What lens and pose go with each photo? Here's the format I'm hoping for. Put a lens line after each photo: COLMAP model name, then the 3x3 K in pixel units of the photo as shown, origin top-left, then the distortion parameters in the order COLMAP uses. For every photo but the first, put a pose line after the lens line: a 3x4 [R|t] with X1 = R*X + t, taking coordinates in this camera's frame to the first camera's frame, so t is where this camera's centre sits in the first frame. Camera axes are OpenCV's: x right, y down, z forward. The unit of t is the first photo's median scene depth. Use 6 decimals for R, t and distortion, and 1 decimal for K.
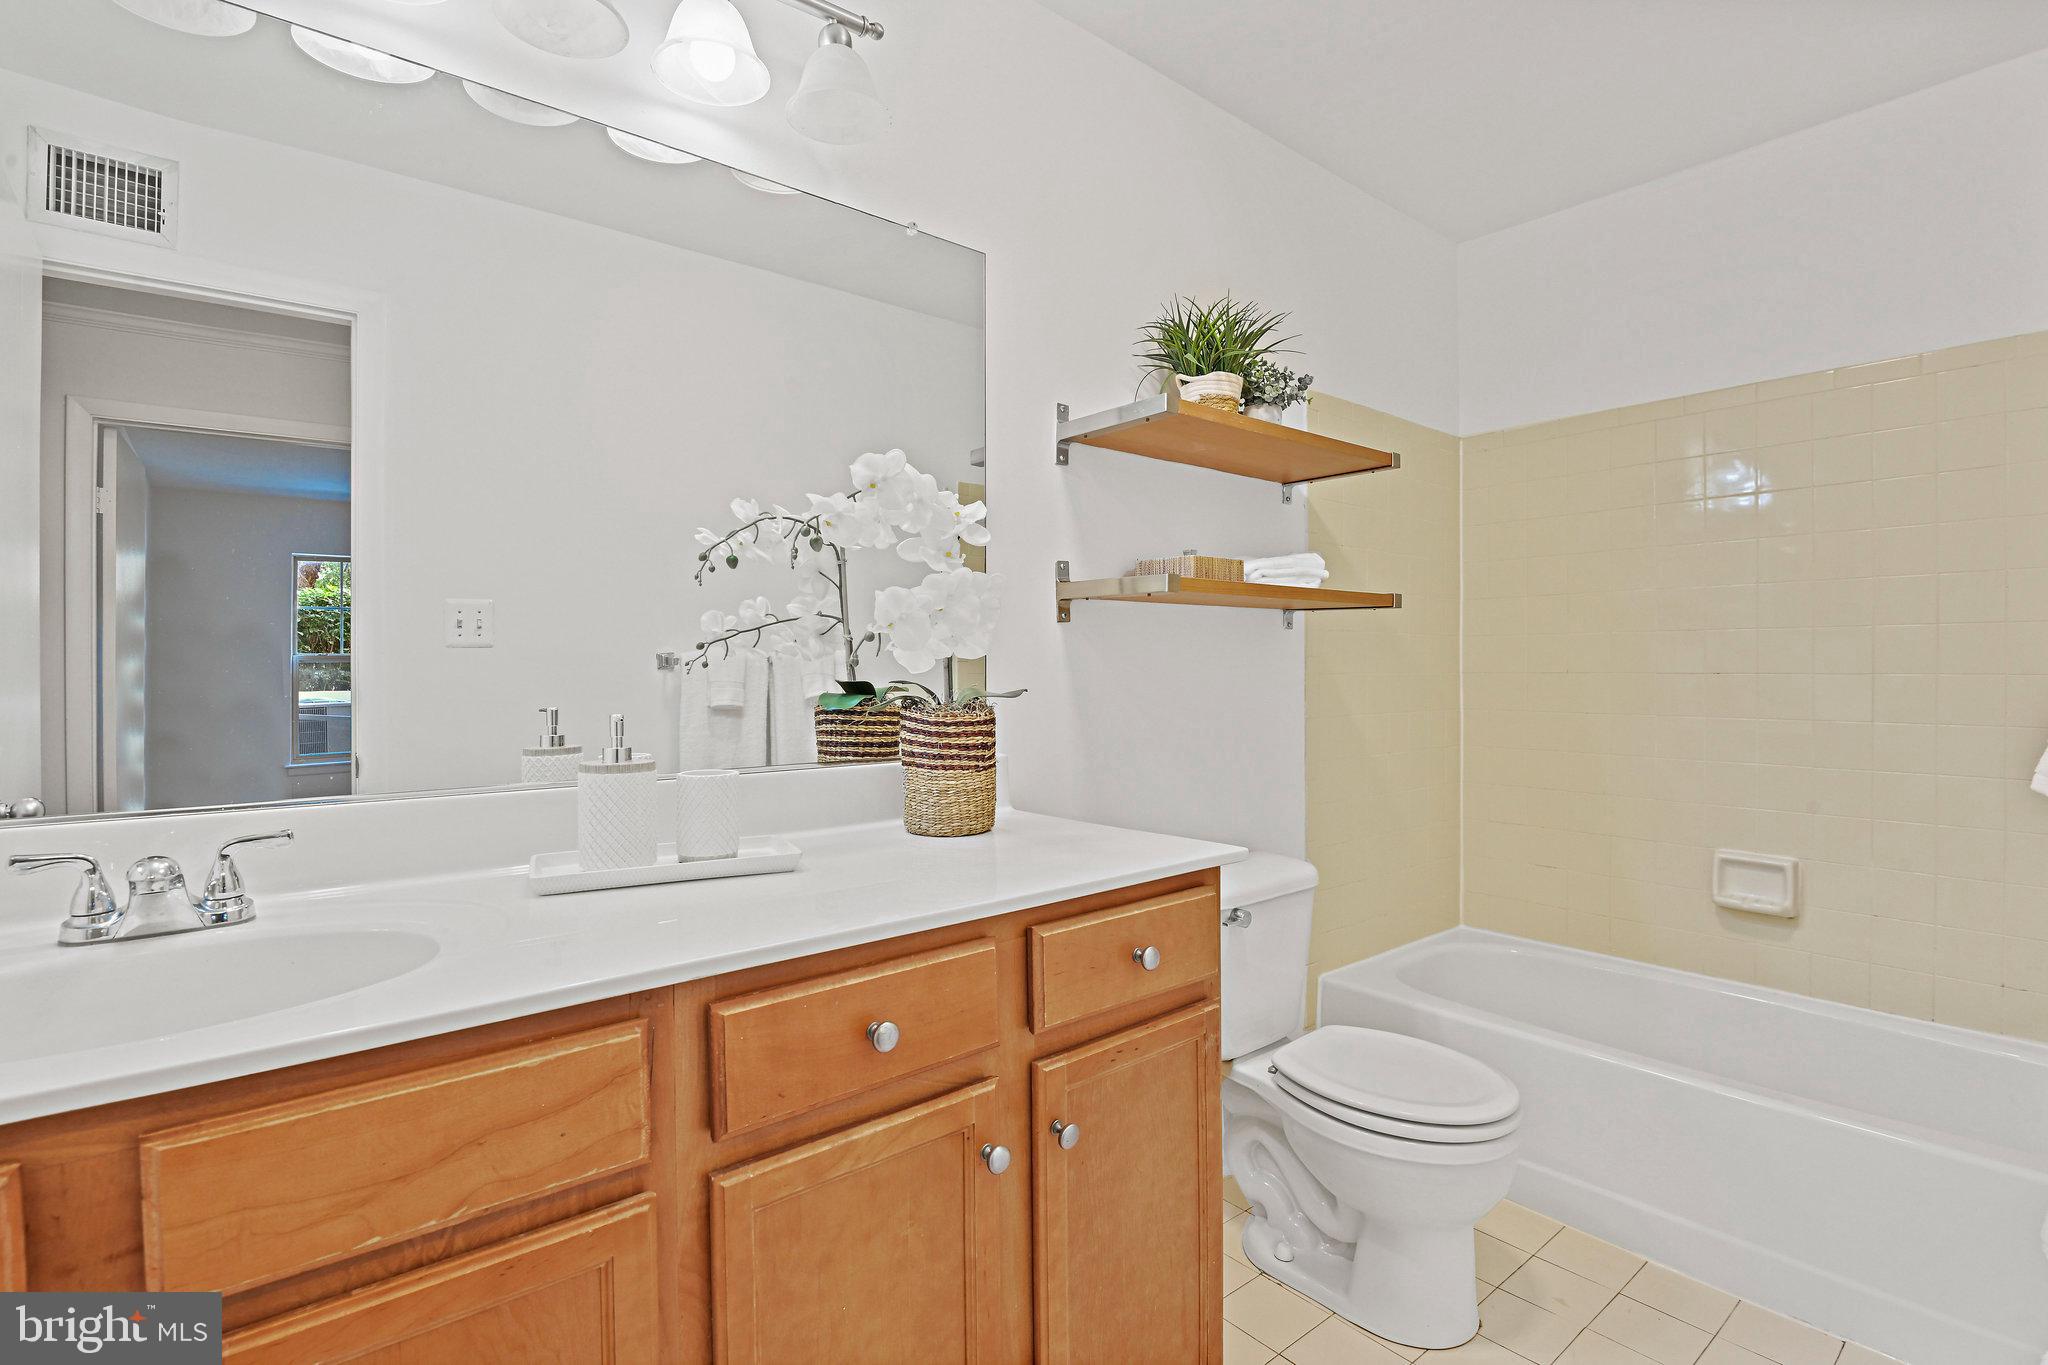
lens RADIAL K [[949.9, 0, 1020.9], [0, 949.9, 674.7], [0, 0, 1]] dist [-0.004554, -0.000743]
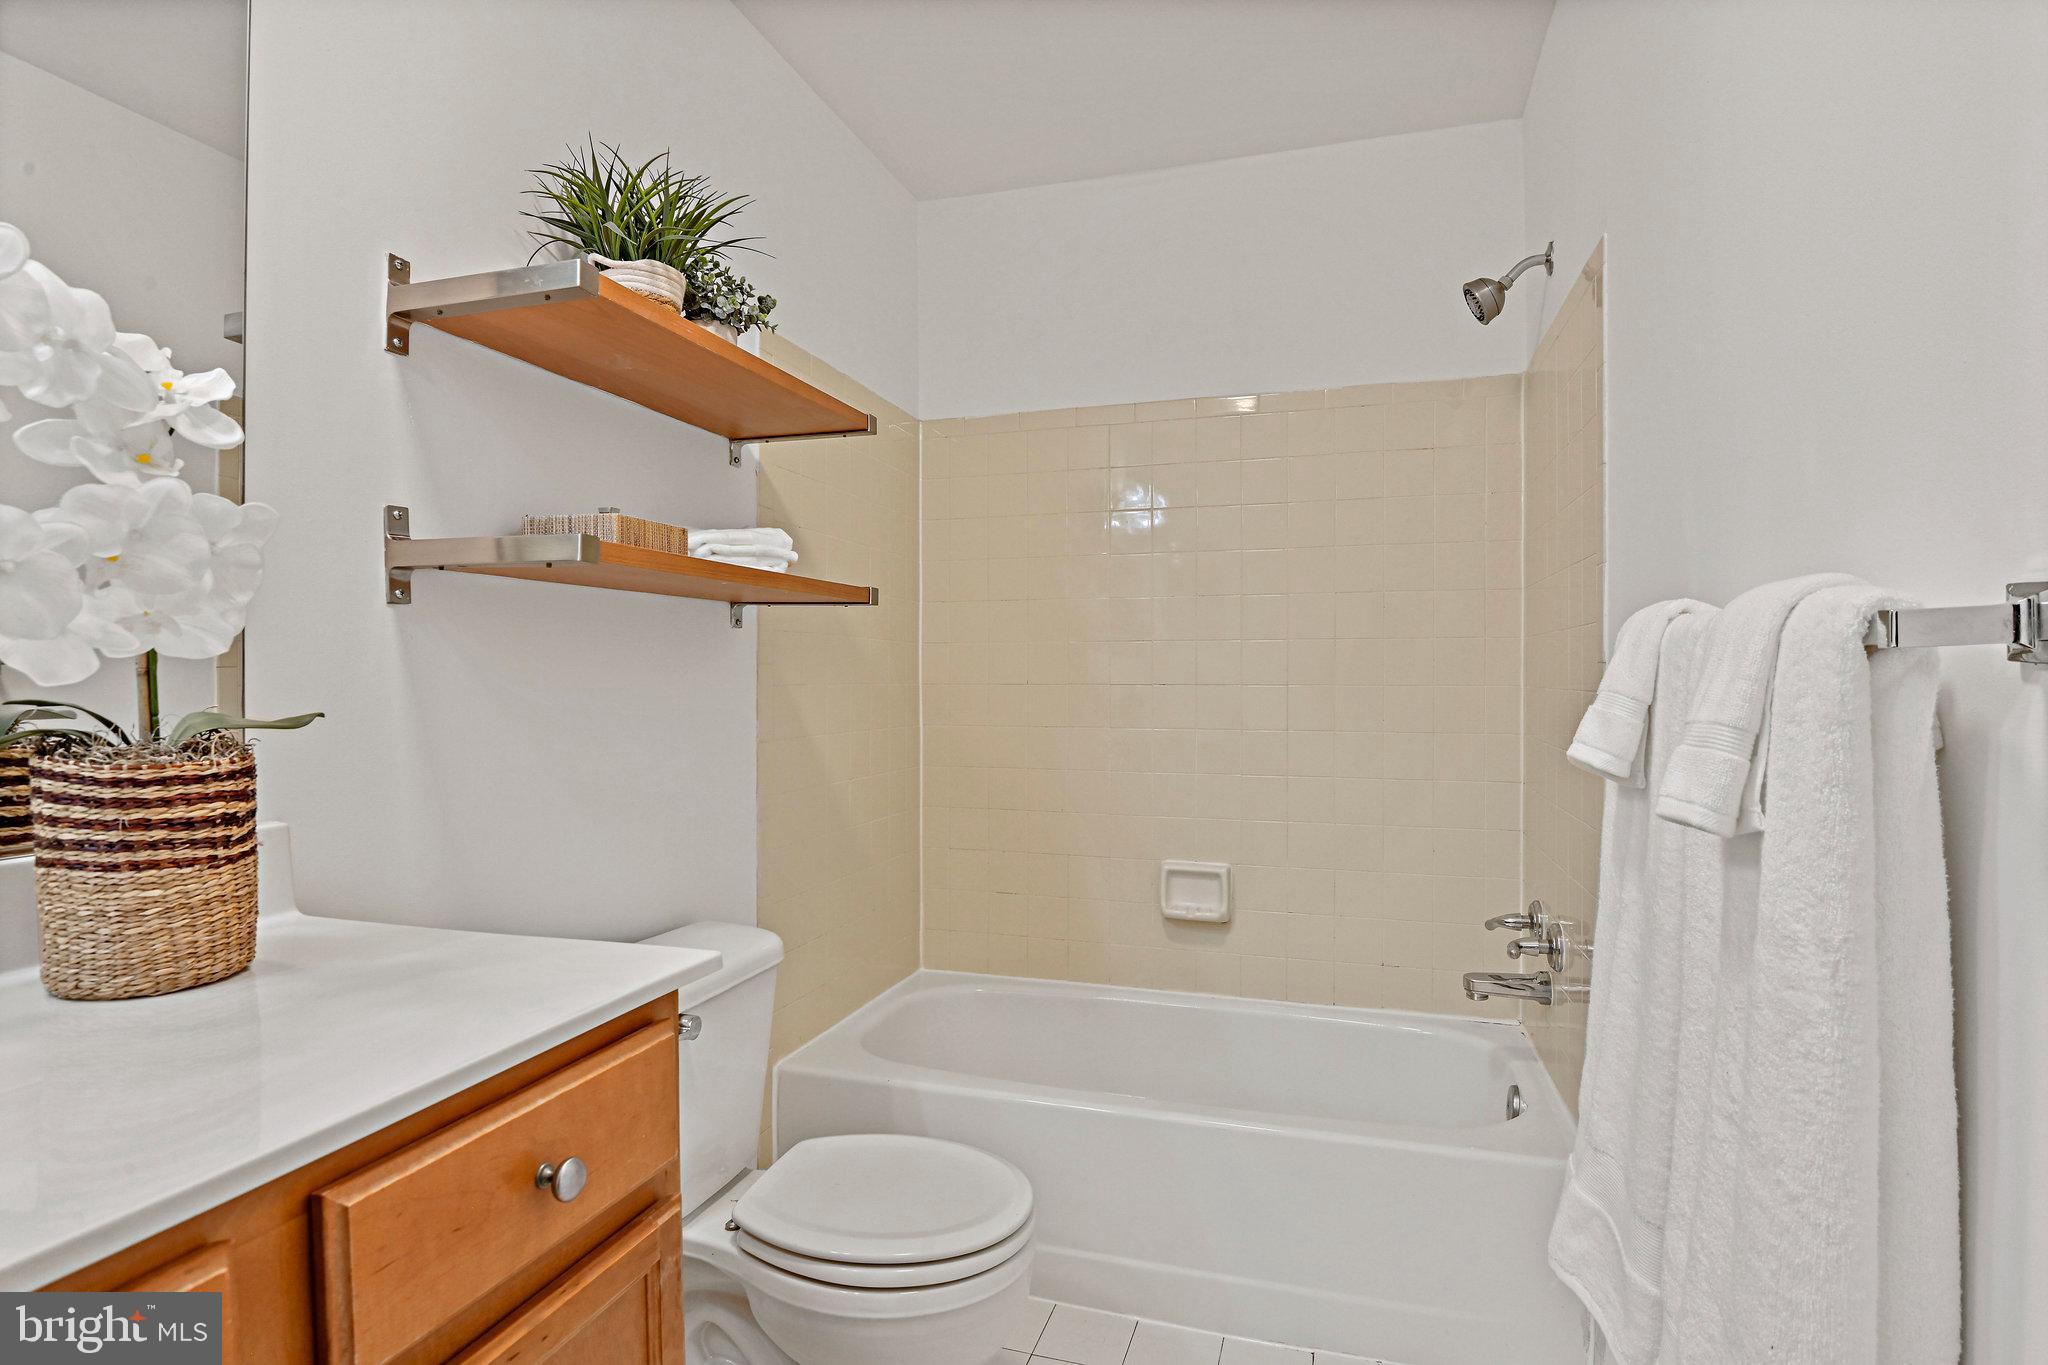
lens RADIAL K [[1041.2, 0, 1027.5], [0, 1041.2, 682.5], [0, 0, 1]] dist [-0.017307, -0.003969]
pose [[0.833410, -0.000341, 0.552655, 0.013804], [0.002727, 0.999990, -0.003496, -0.000017], [-0.552648, 0.004421, 0.833403, 0.203777]]
